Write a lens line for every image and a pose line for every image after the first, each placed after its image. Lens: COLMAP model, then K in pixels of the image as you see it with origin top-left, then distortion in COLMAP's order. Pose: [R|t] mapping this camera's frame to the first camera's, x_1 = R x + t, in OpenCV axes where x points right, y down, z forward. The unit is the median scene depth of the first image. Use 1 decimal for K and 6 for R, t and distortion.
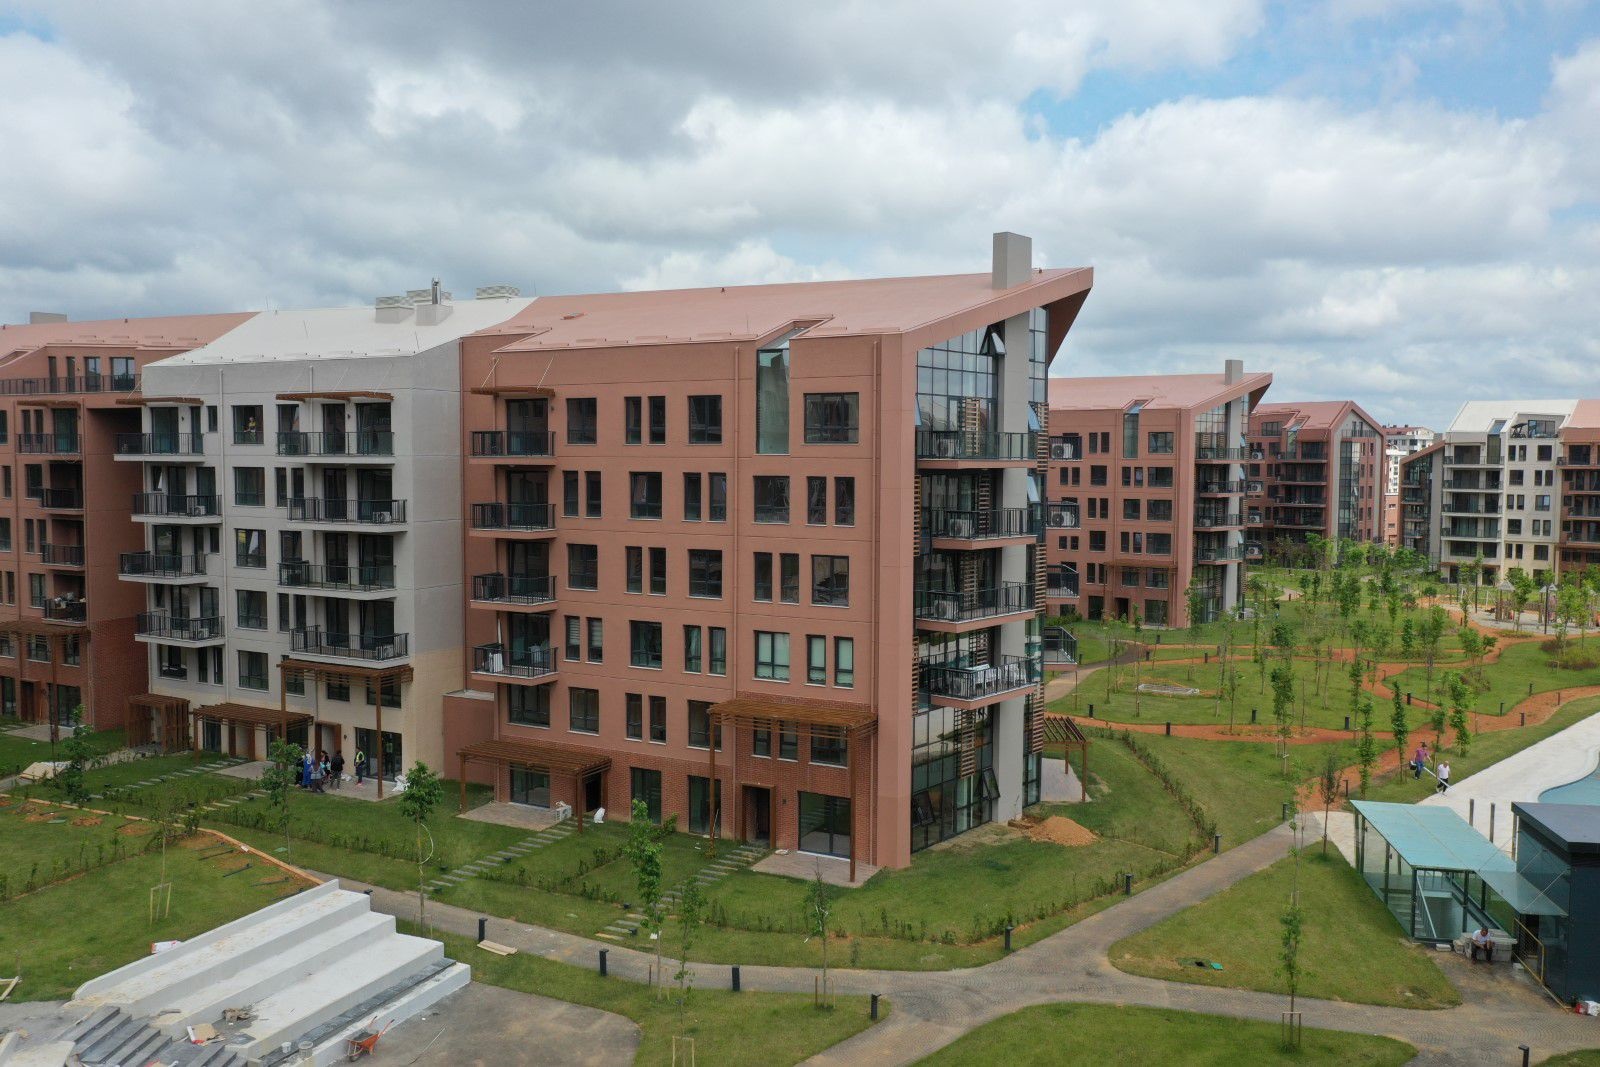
lens RADIAL K [[1250.7, 0, 800.0], [0, 1250.7, 533.5], [0, 0, 1]] dist [-0.006668, 0.001921]
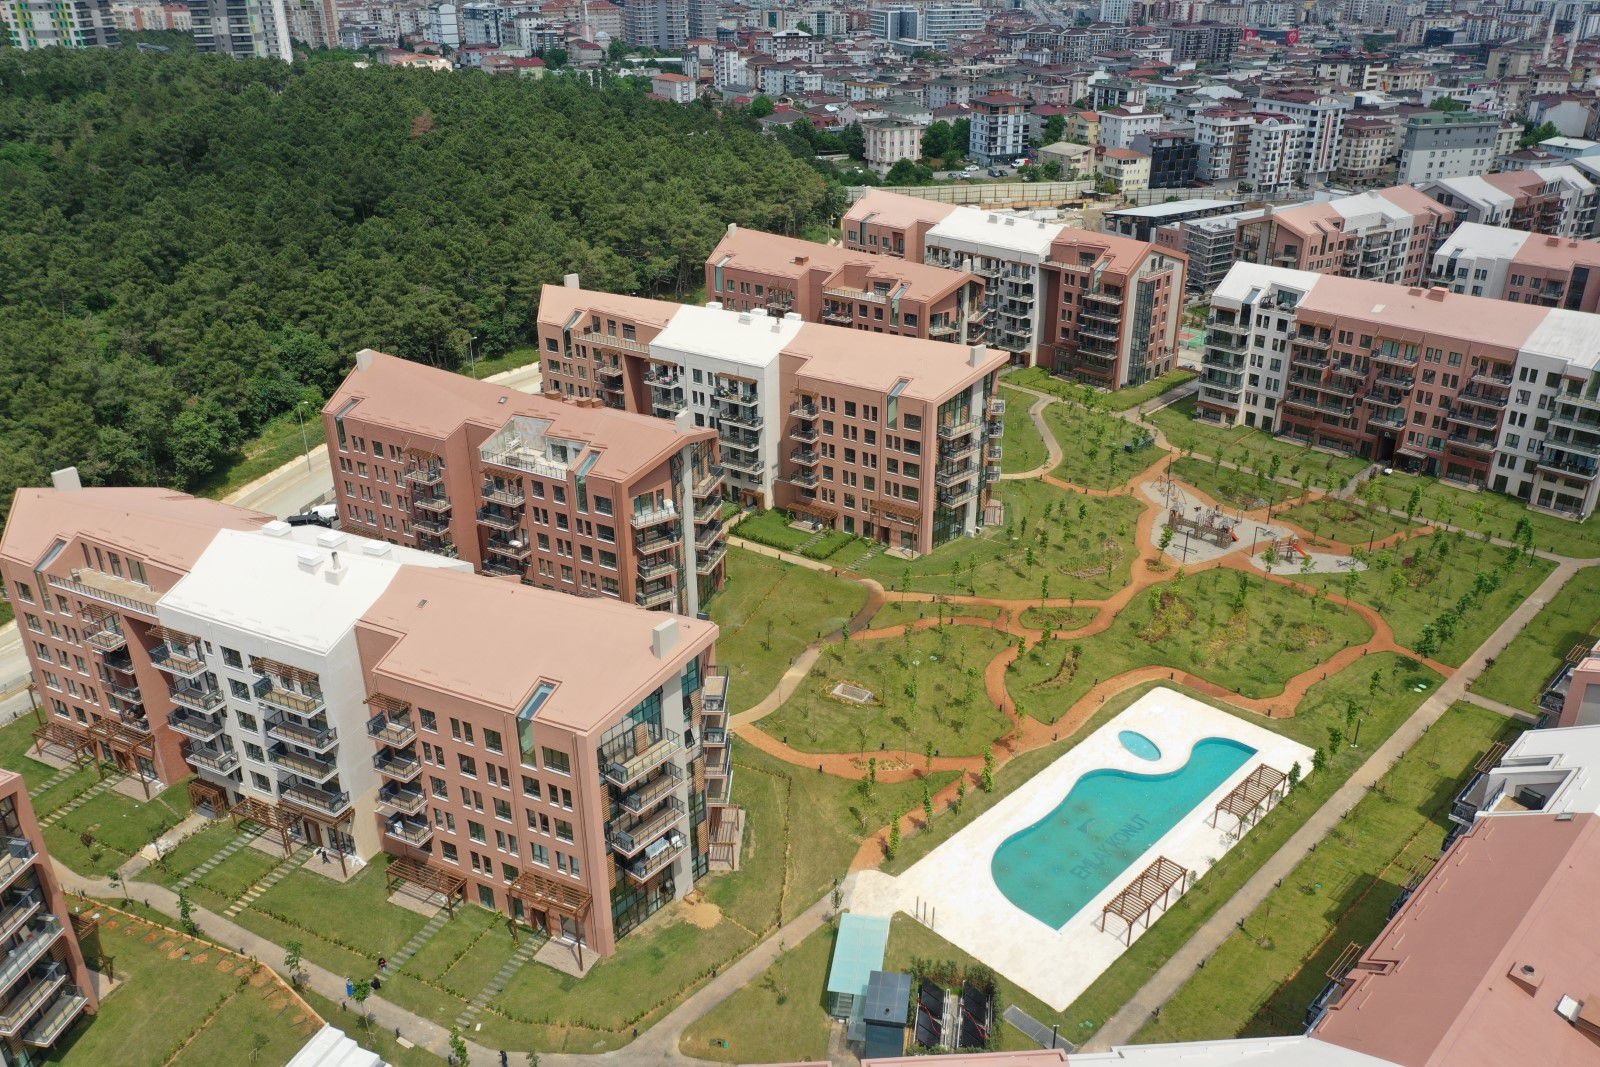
lens RADIAL K [[1250.7, 0, 800.0], [0, 1250.7, 533.5], [0, 0, 1]] dist [-0.006668, 0.001921]
pose [[0.999748, -0.019743, 0.010698, 0.117096], [0.014359, 0.928356, 0.371416, -0.340826], [-0.017264, -0.371168, 0.928405, -0.191205]]
